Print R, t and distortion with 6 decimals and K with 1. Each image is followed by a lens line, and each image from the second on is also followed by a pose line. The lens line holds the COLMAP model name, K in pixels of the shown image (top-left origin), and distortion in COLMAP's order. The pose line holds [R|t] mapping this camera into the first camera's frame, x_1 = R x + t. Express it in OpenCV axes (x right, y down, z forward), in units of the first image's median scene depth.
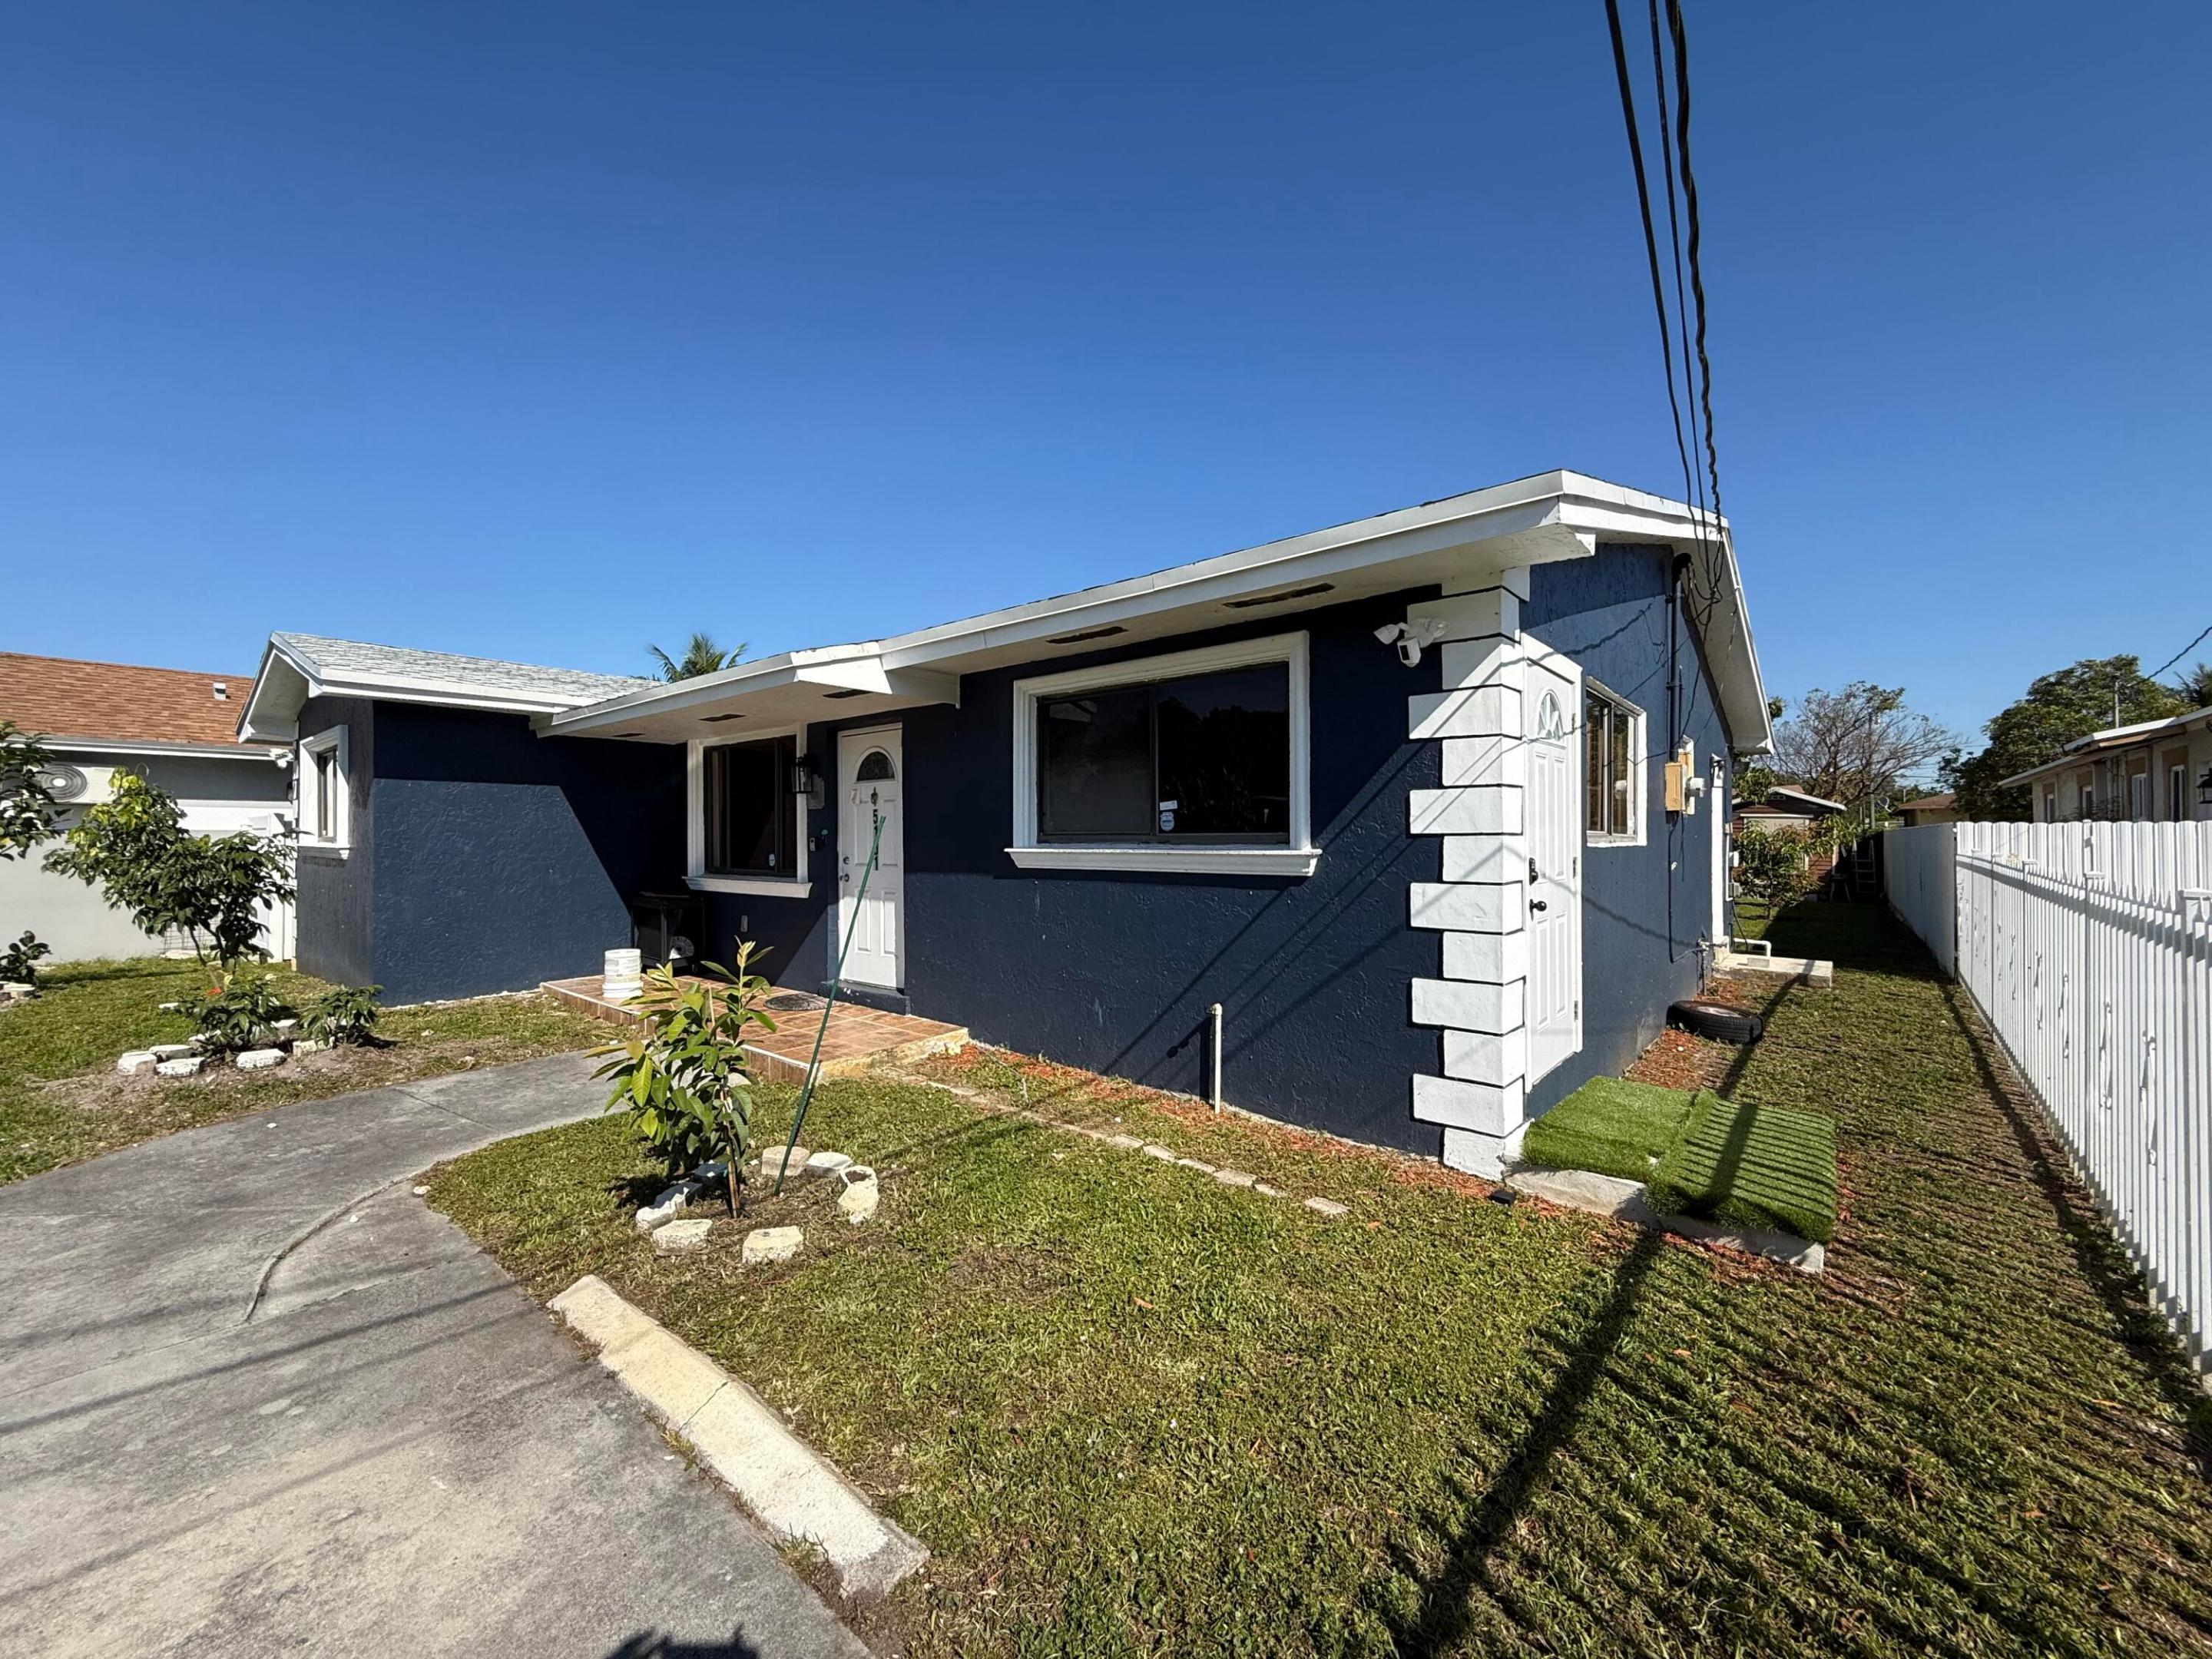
lens RADIAL K [[881.4, 0, 1102.5], [0, 881.4, 829.5], [0, 0, 1]] dist [0.001338, 0.000333]
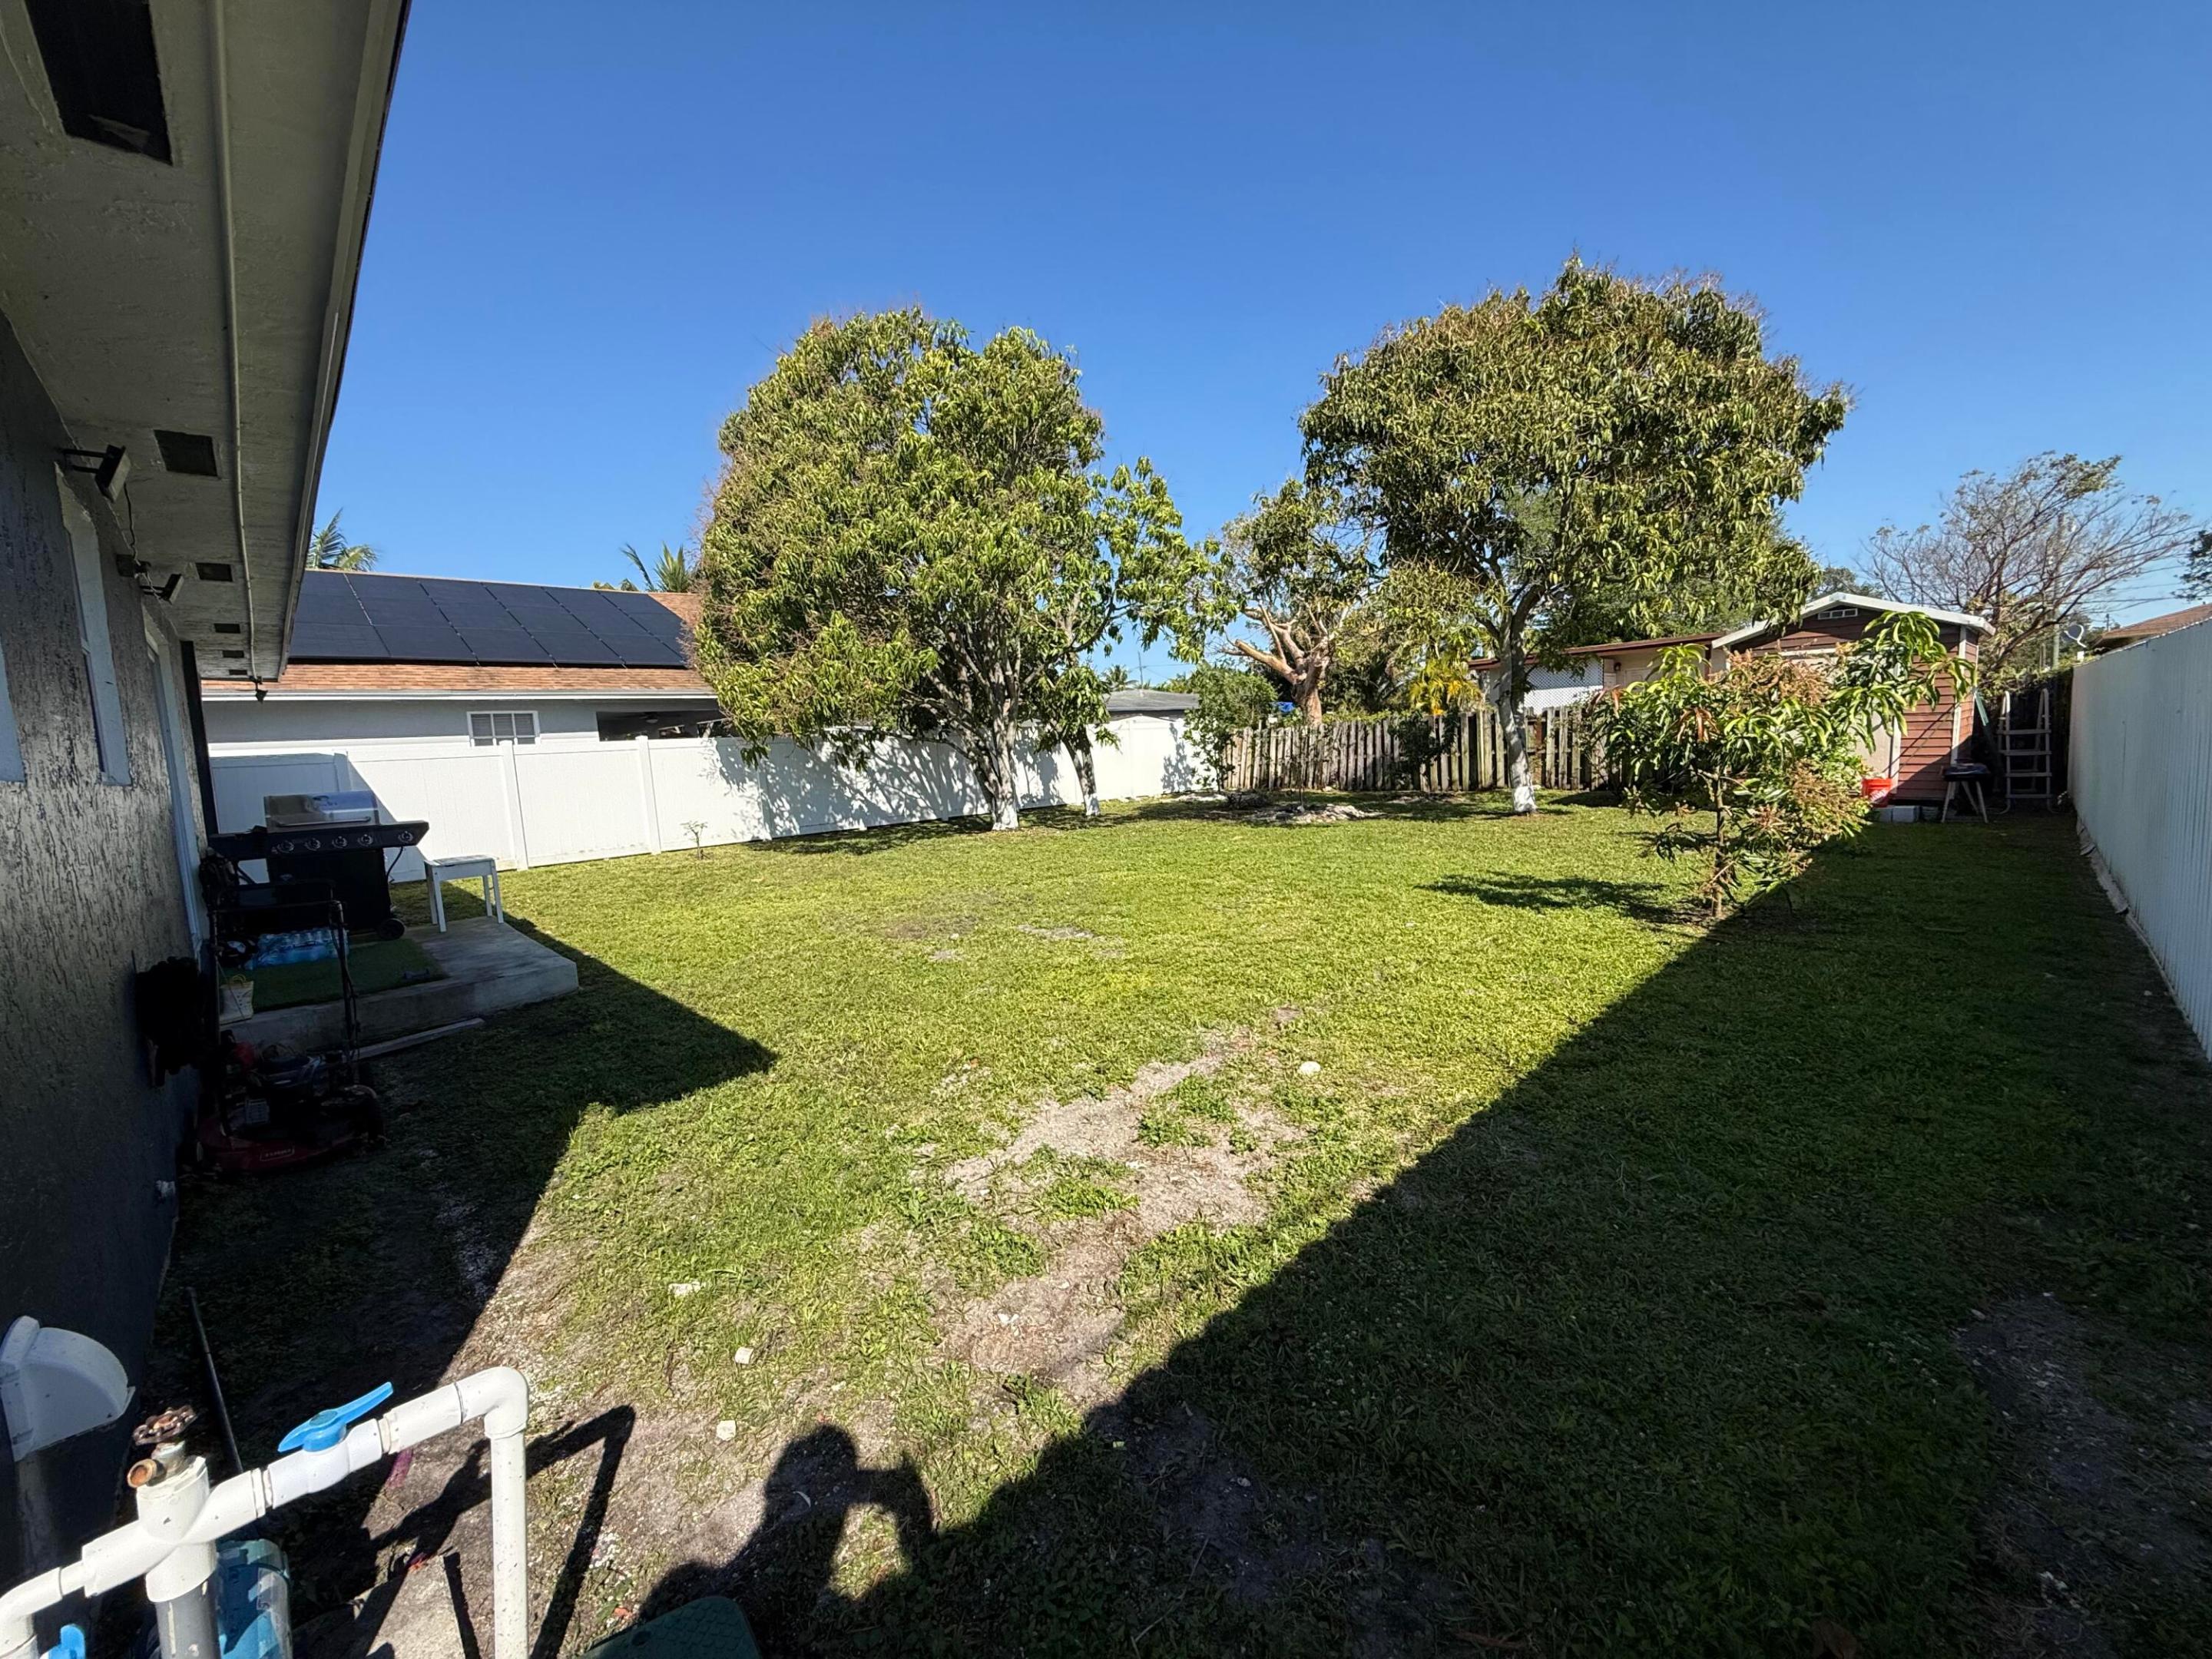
lens RADIAL K [[881.4, 0, 1102.5], [0, 881.4, 829.5], [0, 0, 1]] dist [0.001338, 0.000333]
pose [[0.993801, -0.038987, -0.104118, 0.487554], [0.050603, 0.992490, 0.111366, 0.009289], [0.098994, -0.115945, 0.988310, 0.555226]]
